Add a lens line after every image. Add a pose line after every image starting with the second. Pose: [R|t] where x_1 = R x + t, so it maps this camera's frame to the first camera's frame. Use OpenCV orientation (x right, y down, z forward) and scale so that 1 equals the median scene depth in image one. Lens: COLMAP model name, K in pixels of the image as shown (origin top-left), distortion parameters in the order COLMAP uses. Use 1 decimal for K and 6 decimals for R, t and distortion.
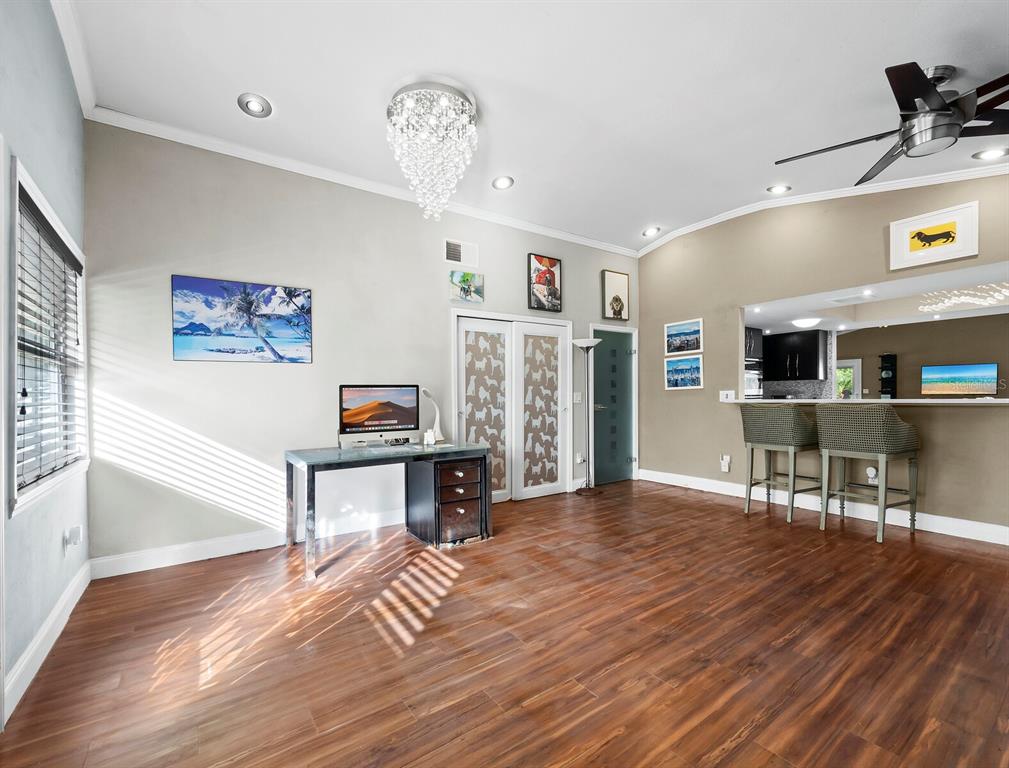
lens RADIAL K [[423.4, 0, 507.3], [0, 423.4, 401.7], [0, 0, 1]] dist [-0.001996, -0.000170]
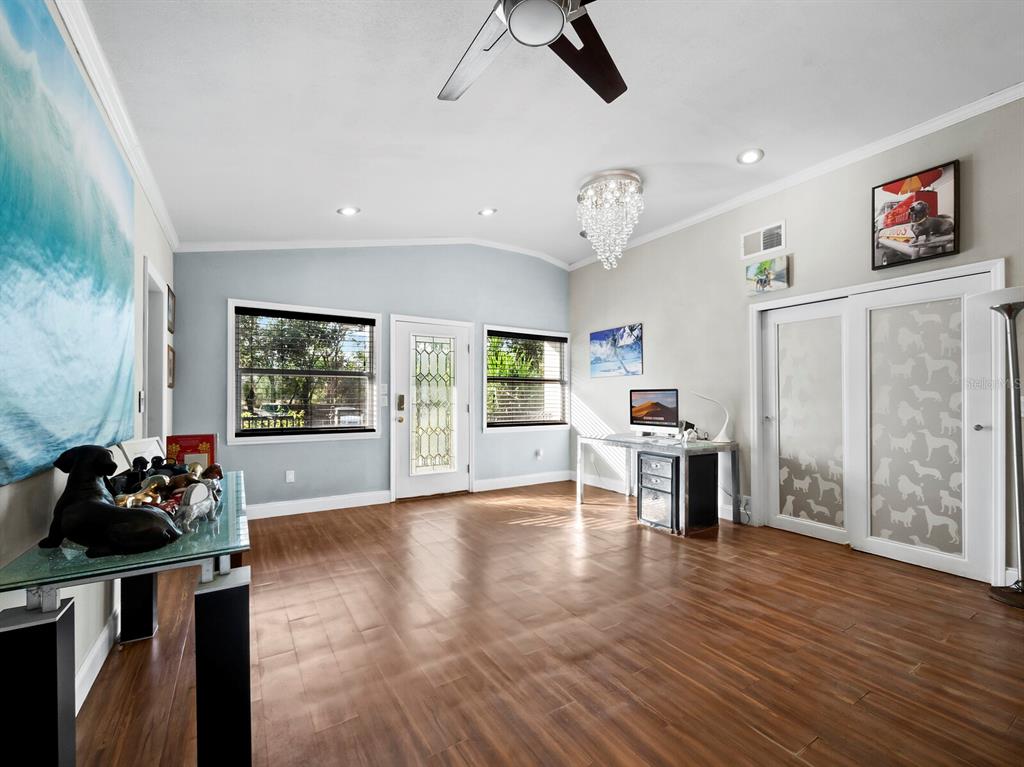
lens RADIAL K [[436.0, 0, 511.4], [0, 436.0, 397.7], [0, 0, 1]] dist [-0.001406, -0.000164]
pose [[-0.035837, 0.013952, -0.999260, 0.994735], [-0.014830, 0.999785, 0.014491, -0.026001], [0.999248, 0.015339, -0.035623, 0.591396]]
